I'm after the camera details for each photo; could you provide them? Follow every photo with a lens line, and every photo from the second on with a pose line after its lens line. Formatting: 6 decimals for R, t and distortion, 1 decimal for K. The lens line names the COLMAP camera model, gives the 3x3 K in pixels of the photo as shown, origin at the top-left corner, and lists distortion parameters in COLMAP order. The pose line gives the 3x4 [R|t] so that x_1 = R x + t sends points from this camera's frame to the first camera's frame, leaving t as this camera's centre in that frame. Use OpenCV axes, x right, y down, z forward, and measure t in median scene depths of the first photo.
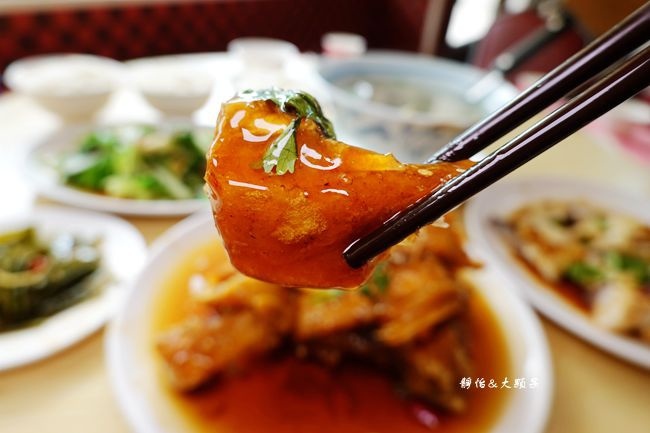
lens RADIAL K [[448.0, 0, 325.0], [0, 448.0, 216.5], [0, 0, 1]] dist [0.000643, 0.001057]
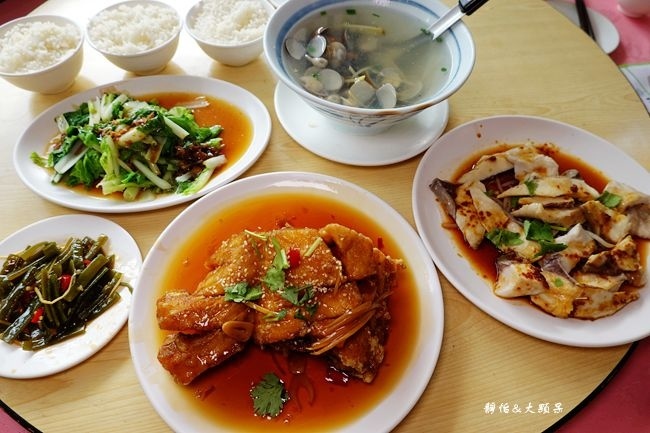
lens RADIAL K [[448.0, 0, 325.0], [0, 448.0, 216.5], [0, 0, 1]] dist [0.000643, 0.001057]
pose [[0.996685, -0.051007, -0.063378, 0.255498], [0.073460, 0.899027, 0.431689, -0.666126], [0.034959, -0.434913, 0.899793, -0.103782]]
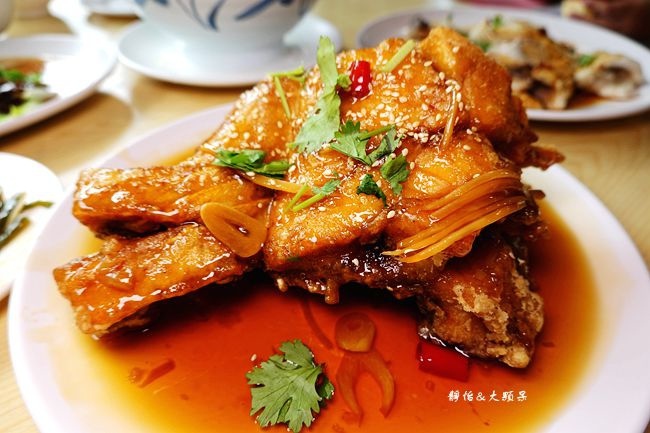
lens RADIAL K [[448.0, 0, 325.0], [0, 448.0, 216.5], [0, 0, 1]] dist [0.000643, 0.001057]
pose [[0.994753, -0.034606, -0.096272, 0.082005], [0.048499, 0.988103, 0.145944, 0.103325], [0.090076, -0.149848, 0.984597, 0.342497]]
